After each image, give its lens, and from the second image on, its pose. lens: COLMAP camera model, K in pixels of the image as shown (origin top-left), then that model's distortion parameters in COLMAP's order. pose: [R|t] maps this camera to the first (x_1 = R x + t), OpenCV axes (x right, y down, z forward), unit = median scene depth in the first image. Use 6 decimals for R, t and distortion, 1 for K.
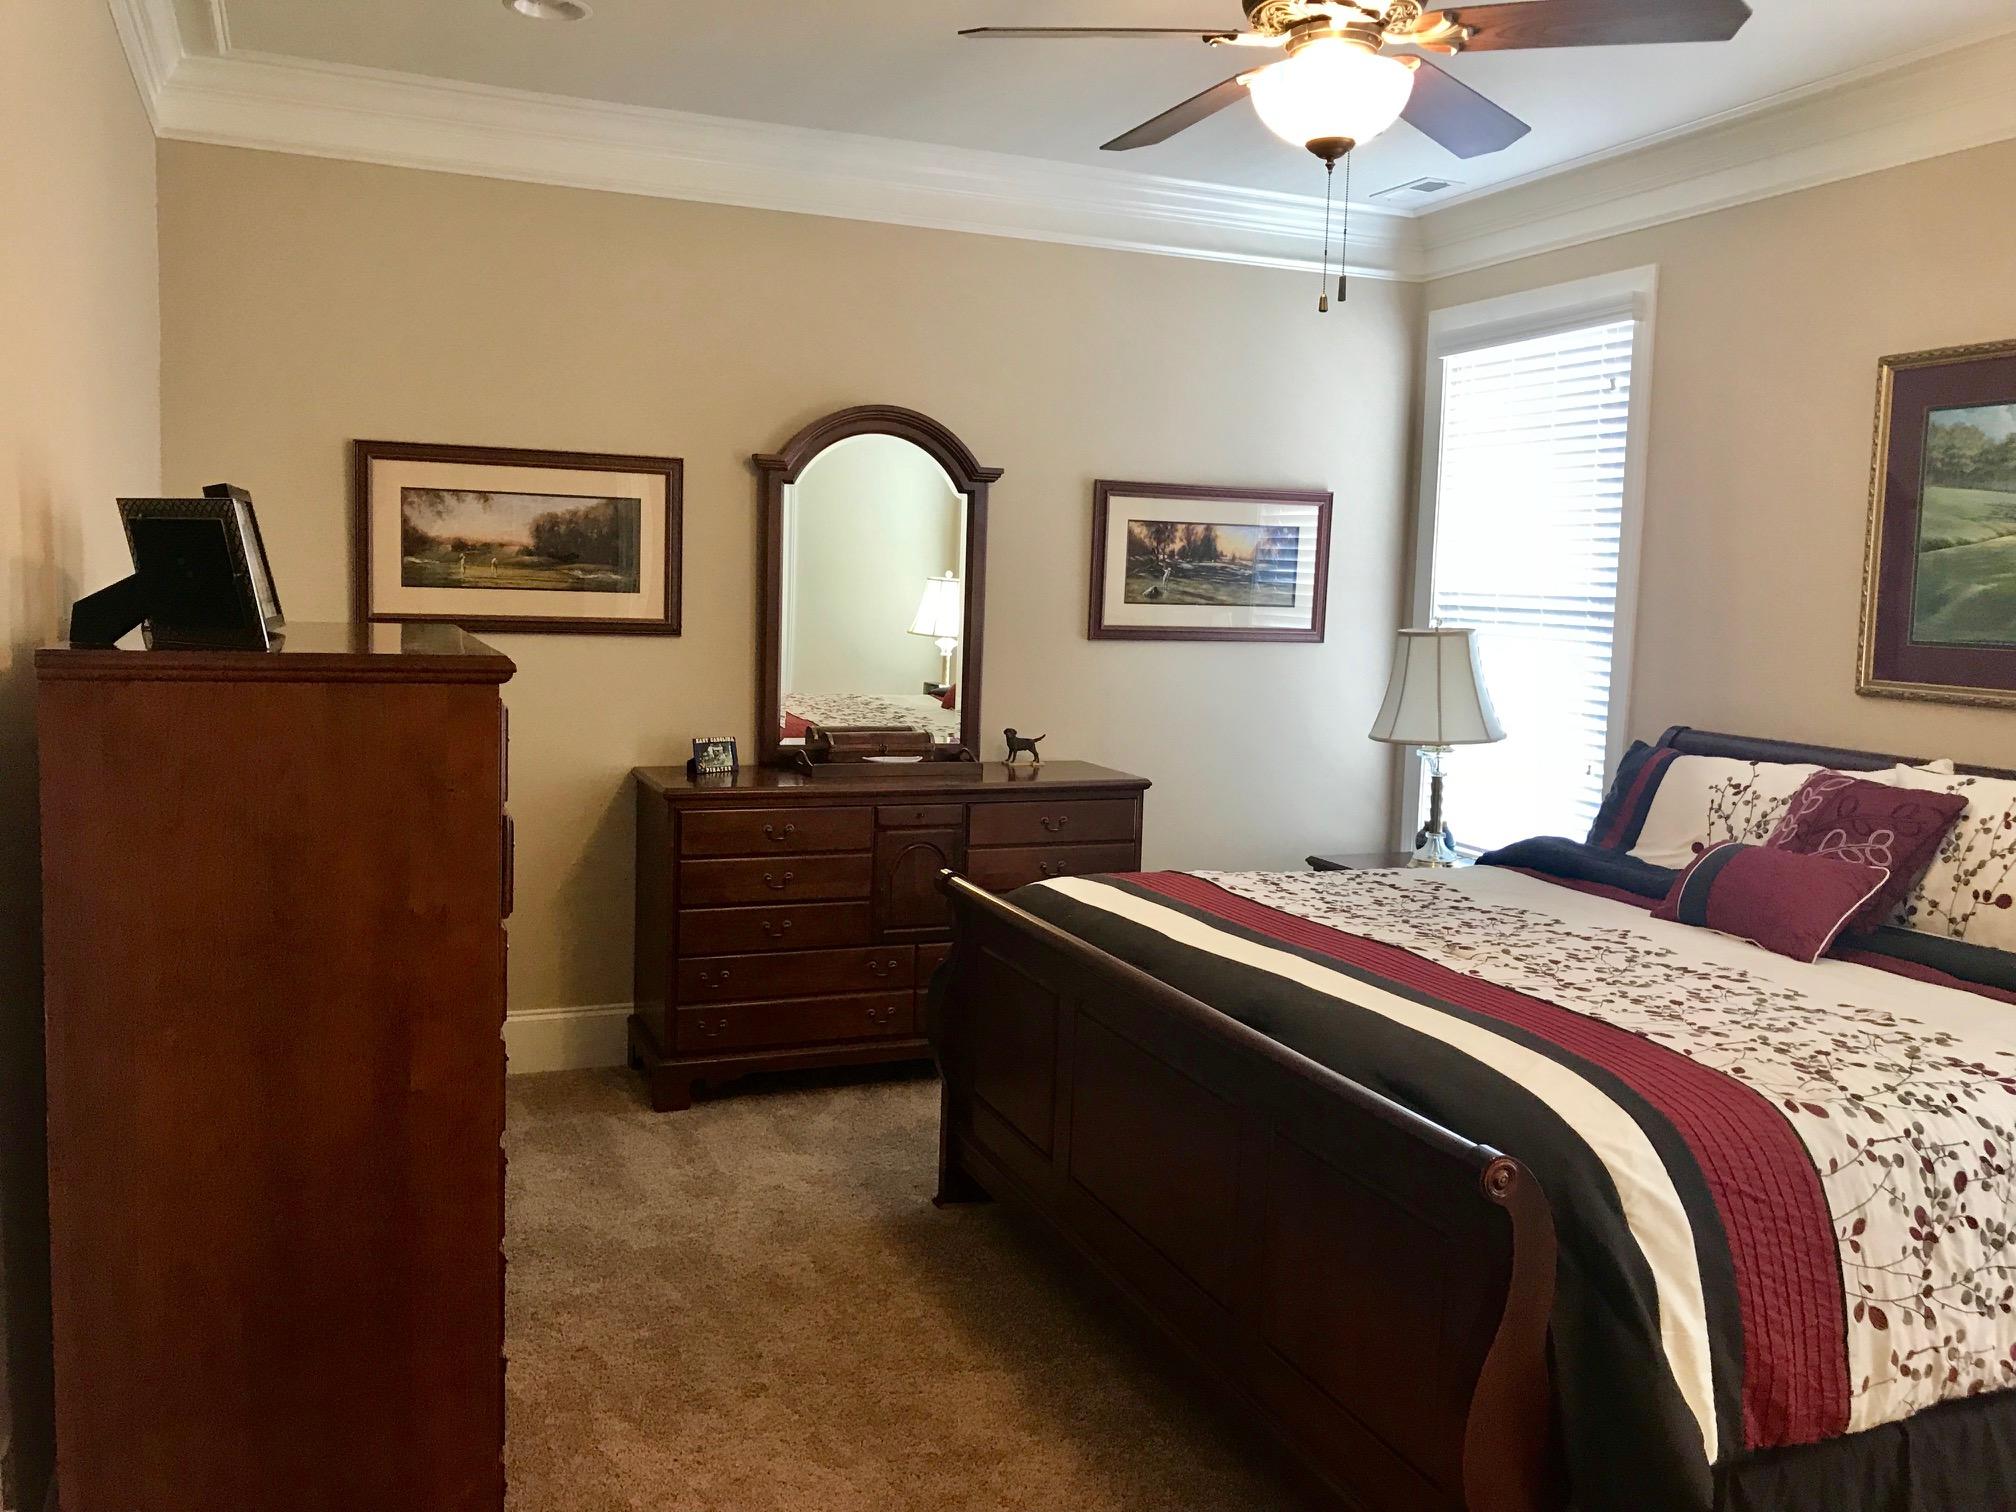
lens RADIAL K [[1673.1, 0, 1009.6], [0, 1673.1, 756.2], [0, 0, 1]] dist [0.019030, -0.010857]
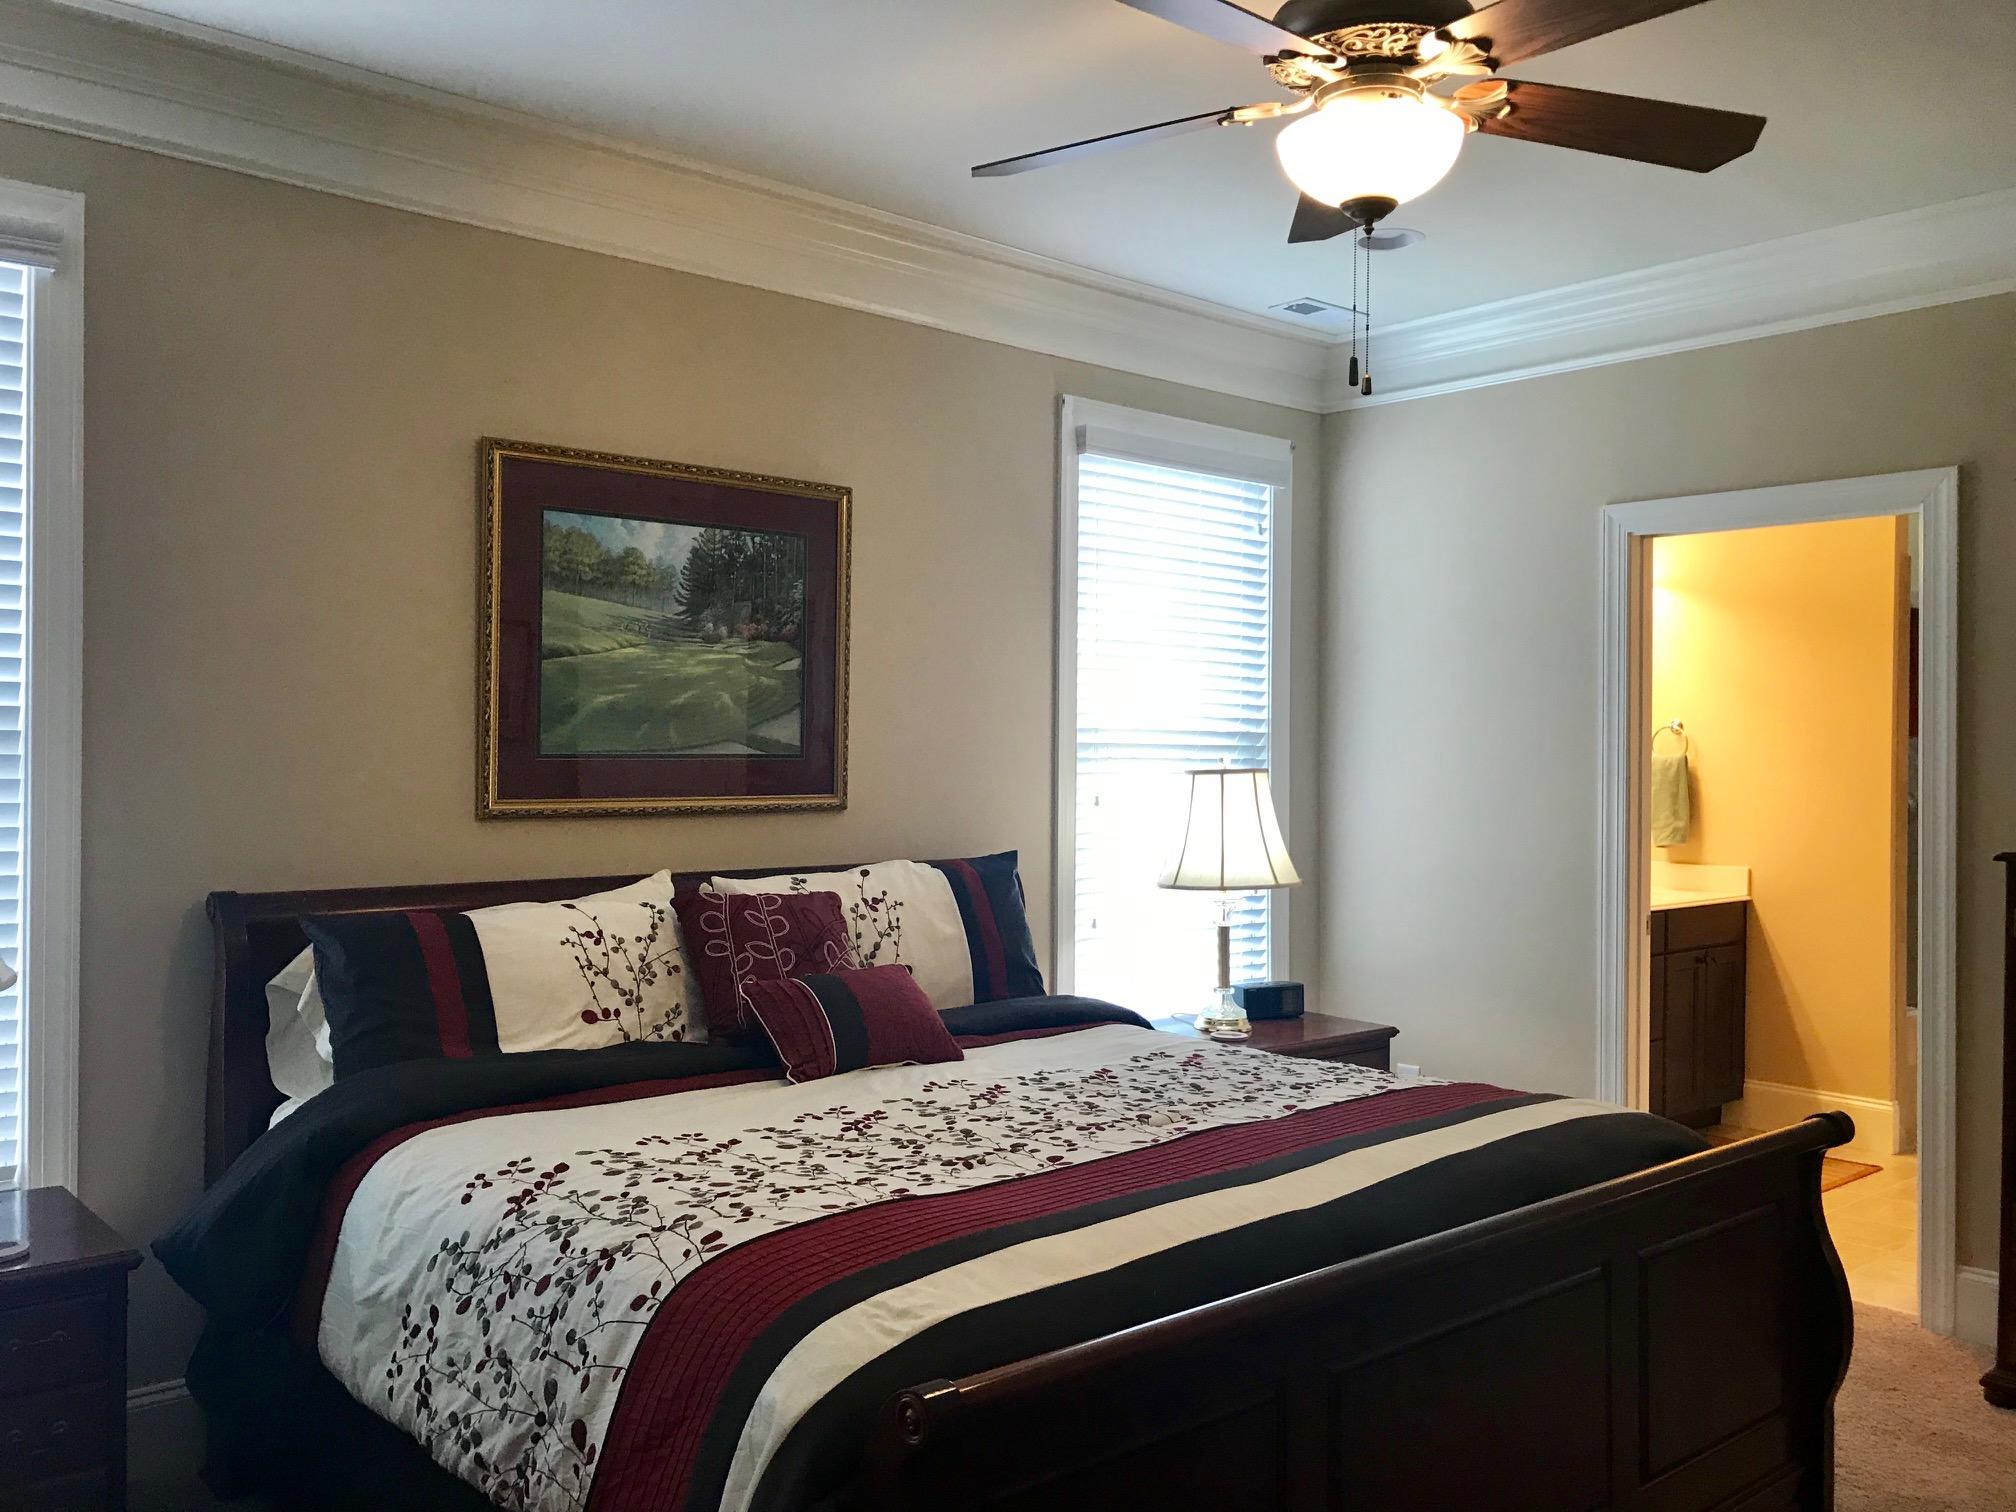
lens RADIAL K [[1673.1, 0, 1009.3], [0, 1673.1, 749.0], [0, 0, 1]] dist [0.019030, -0.010857]
pose [[-0.332923, -0.030232, 0.942469, -0.424152], [0.085544, 0.994396, 0.062116, -0.109209], [-0.939066, 0.101303, -0.328471, 1.083298]]
